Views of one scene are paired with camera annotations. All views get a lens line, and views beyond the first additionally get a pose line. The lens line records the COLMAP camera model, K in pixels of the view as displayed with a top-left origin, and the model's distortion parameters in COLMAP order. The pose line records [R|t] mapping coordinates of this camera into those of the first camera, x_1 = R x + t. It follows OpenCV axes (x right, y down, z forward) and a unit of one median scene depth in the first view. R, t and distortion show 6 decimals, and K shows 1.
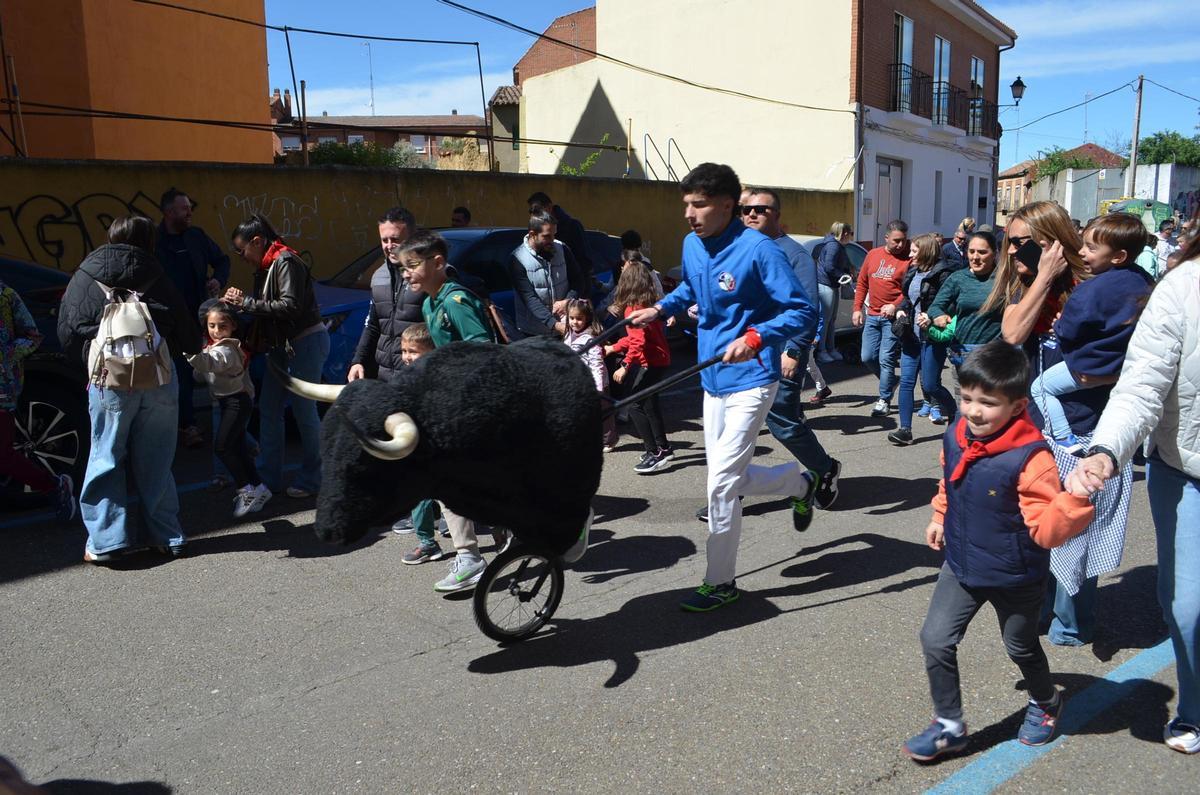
lens RADIAL K [[936.9, 0, 595.6], [0, 936.9, 418.7], [0, 0, 1]] dist [-0.088919, 0.007544]
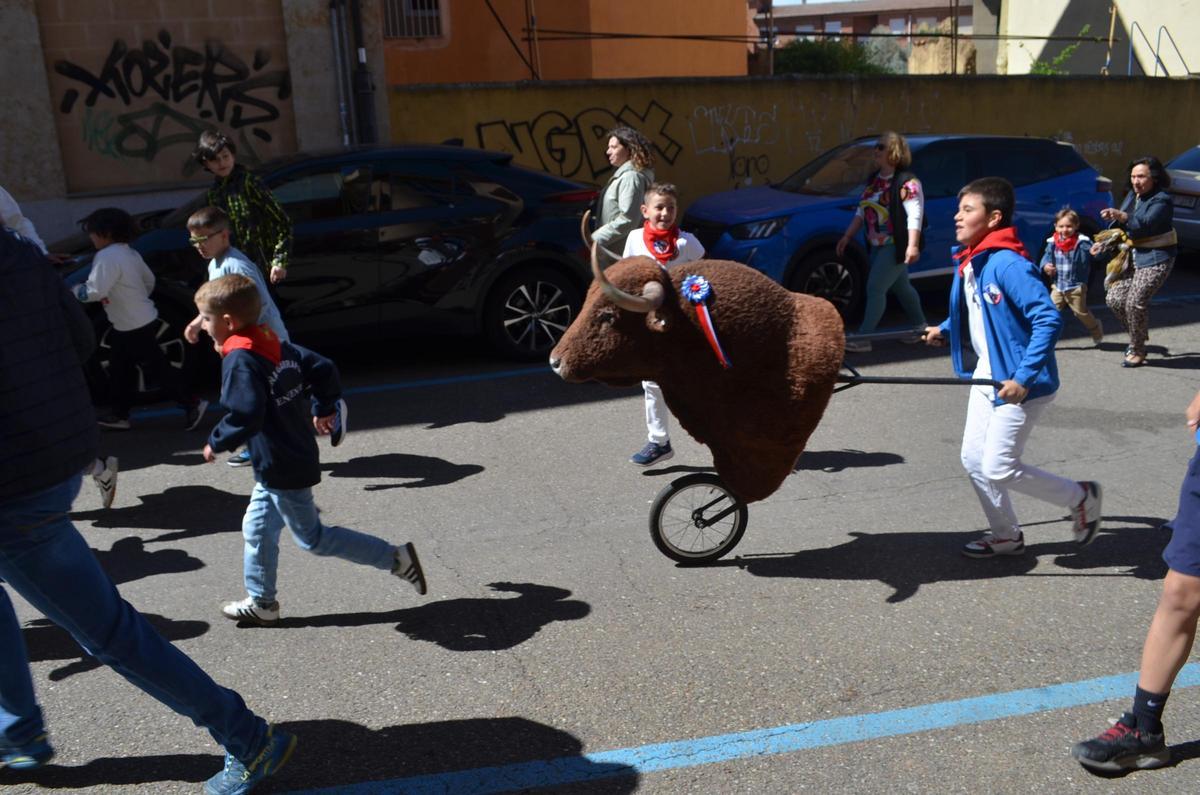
lens RADIAL K [[936.9, 0, 595.6], [0, 936.9, 418.7], [0, 0, 1]] dist [-0.088919, 0.007544]
pose [[0.883472, 0.117049, -0.453625, 0.061531], [-0.062999, 0.989174, 0.132539, -0.003975], [0.464228, -0.088517, 0.881282, -0.121478]]
